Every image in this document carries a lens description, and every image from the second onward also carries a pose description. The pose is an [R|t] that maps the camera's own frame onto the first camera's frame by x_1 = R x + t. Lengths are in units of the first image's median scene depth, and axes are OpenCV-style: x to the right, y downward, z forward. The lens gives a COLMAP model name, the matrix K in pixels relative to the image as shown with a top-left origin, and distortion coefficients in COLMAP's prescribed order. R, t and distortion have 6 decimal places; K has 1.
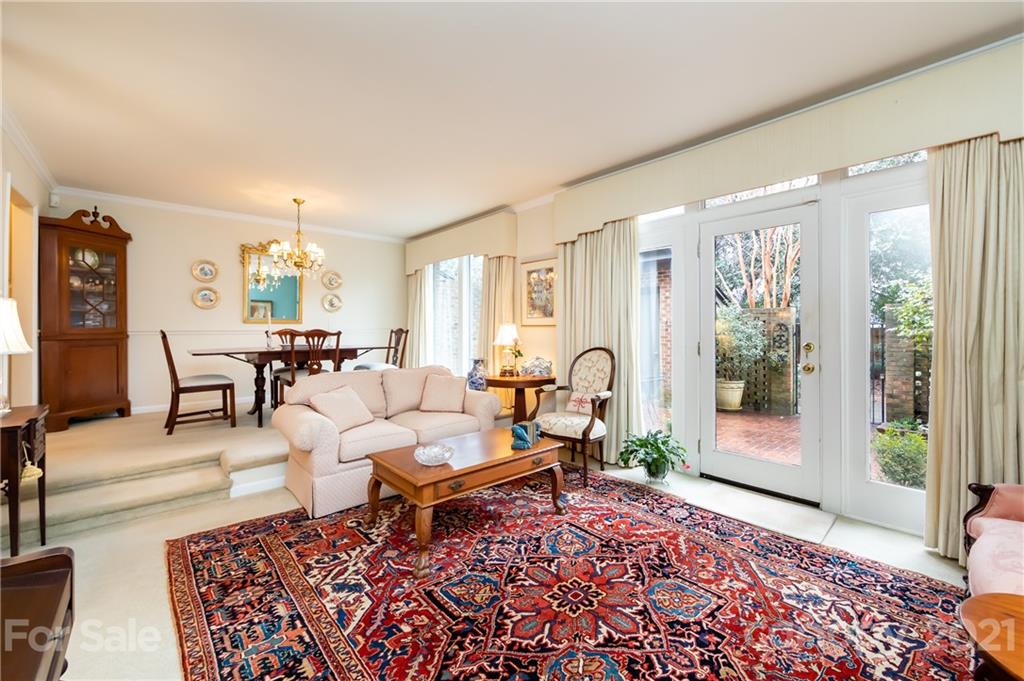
lens RADIAL K [[404.4, 0, 520.0], [0, 404.4, 330.5], [0, 0, 1]] dist [-0.000546, -0.000125]
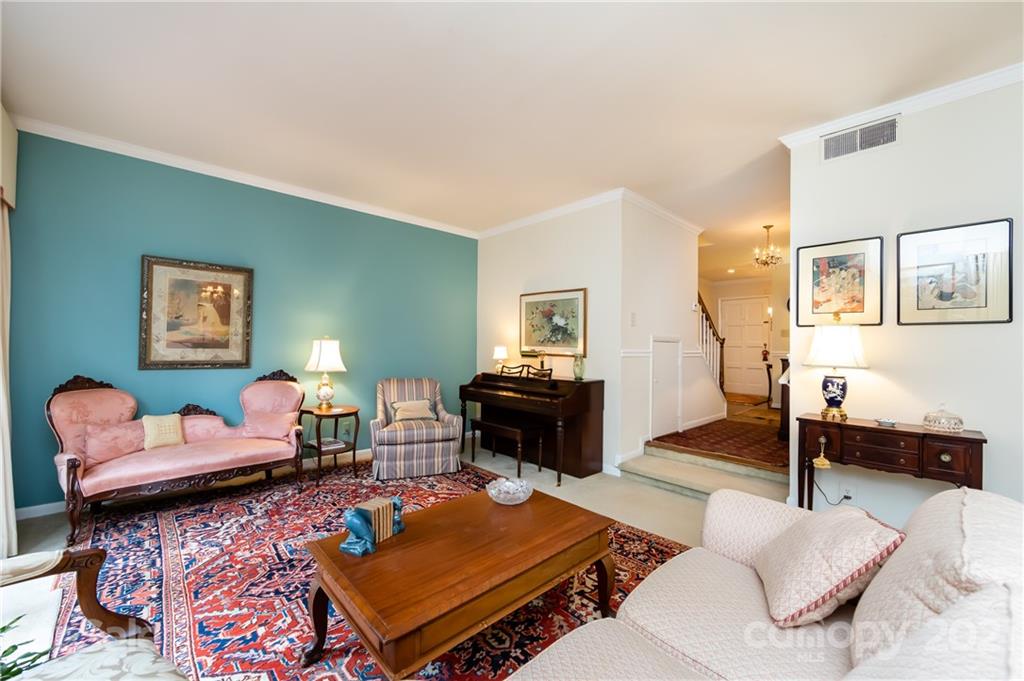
lens RADIAL K [[404.4, 0, 516.0], [0, 404.4, 342.9], [0, 0, 1]] dist [-0.000546, -0.000125]
pose [[-0.999694, -0.007075, -0.023701, -0.261557], [-0.006905, 0.999950, -0.007260, 0.004153], [0.023752, -0.007094, -0.999693, 2.382411]]
